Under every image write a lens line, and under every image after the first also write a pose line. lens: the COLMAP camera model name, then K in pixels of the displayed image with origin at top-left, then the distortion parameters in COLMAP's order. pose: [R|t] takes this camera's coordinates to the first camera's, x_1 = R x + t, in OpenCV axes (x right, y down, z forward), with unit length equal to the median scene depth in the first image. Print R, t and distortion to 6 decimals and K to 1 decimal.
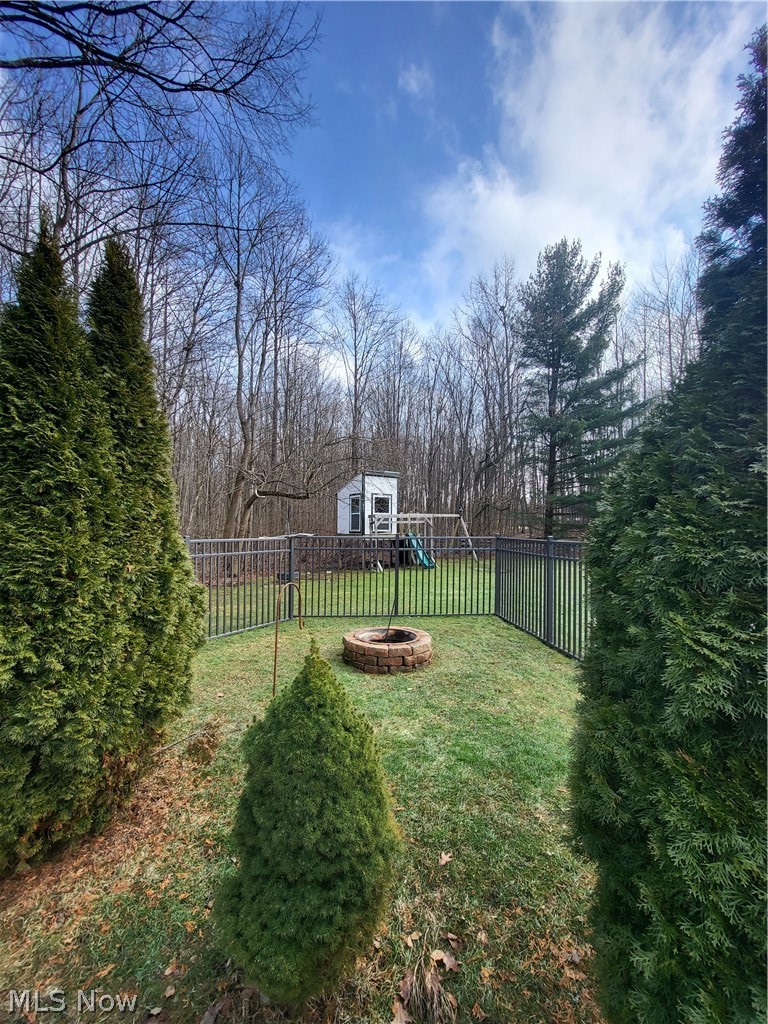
lens RADIAL K [[405.7, 0, 389.9], [0, 405.7, 513.4], [0, 0, 1]] dist [-0.000458, -0.000002]
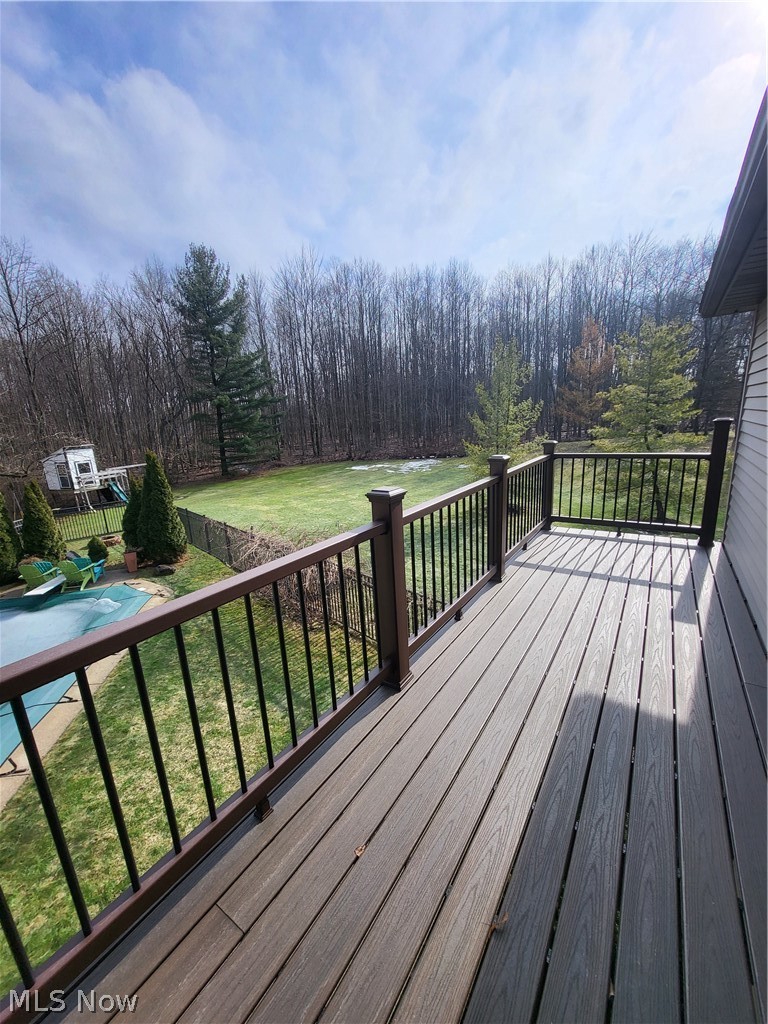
lens RADIAL K [[405.7, 0, 382.8], [0, 405.7, 519.9], [0, 0, 1]] dist [-0.000458, -0.000002]
pose [[0.810309, -0.184710, 0.556130, 0.005078], [0.052897, 0.968205, 0.244501, -0.138834], [-0.583610, -0.168704, 0.794316, -0.814202]]
